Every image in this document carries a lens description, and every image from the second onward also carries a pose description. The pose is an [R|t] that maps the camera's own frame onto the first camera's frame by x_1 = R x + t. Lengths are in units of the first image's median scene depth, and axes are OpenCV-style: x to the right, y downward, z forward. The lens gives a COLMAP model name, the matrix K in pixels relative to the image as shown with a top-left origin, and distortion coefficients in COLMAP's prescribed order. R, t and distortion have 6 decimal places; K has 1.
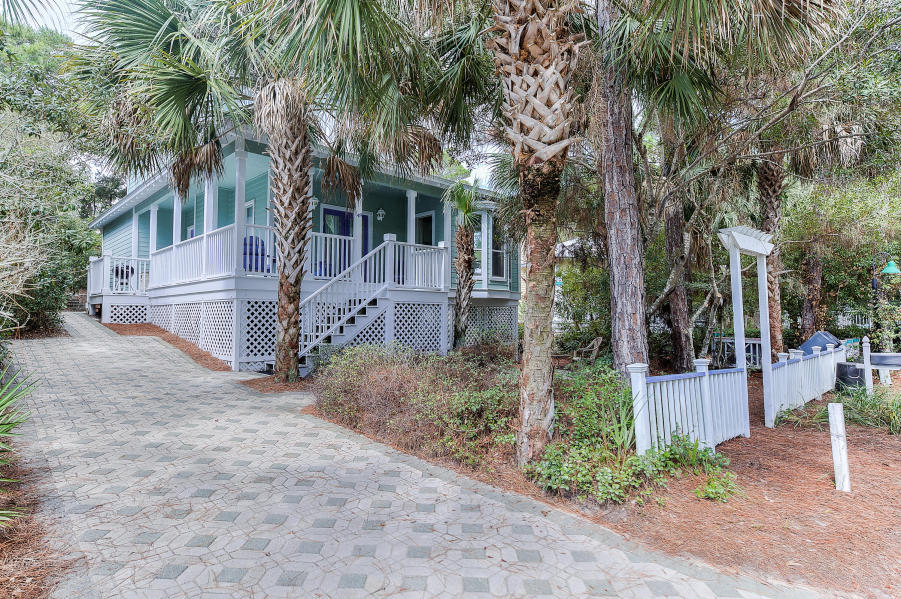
lens RADIAL K [[502.7, 0, 448.1], [0, 502.7, 294.7], [0, 0, 1]] dist [-0.003836, 0.000520]
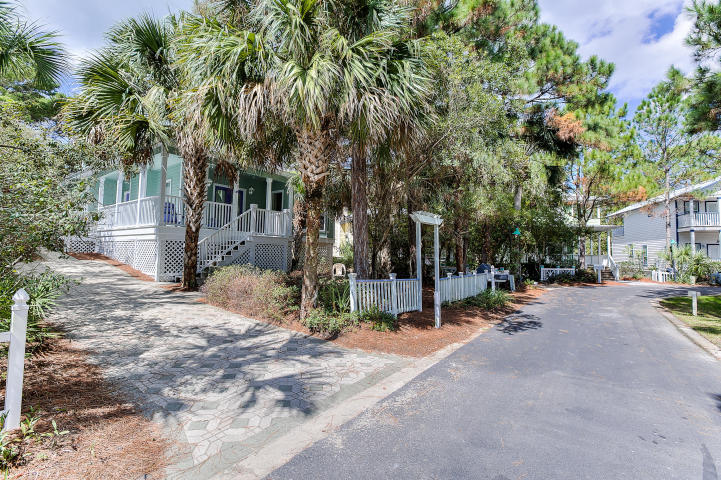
lens RADIAL K [[331.6, 0, 359.1], [0, 331.6, 234.3], [0, 0, 1]] dist [-0.024968, 0.008733]
pose [[0.986644, 0.026692, 0.160687, 0.065149], [-0.024326, 0.999565, -0.016675, -0.005722], [-0.161063, 0.012544, 0.986864, -0.200023]]
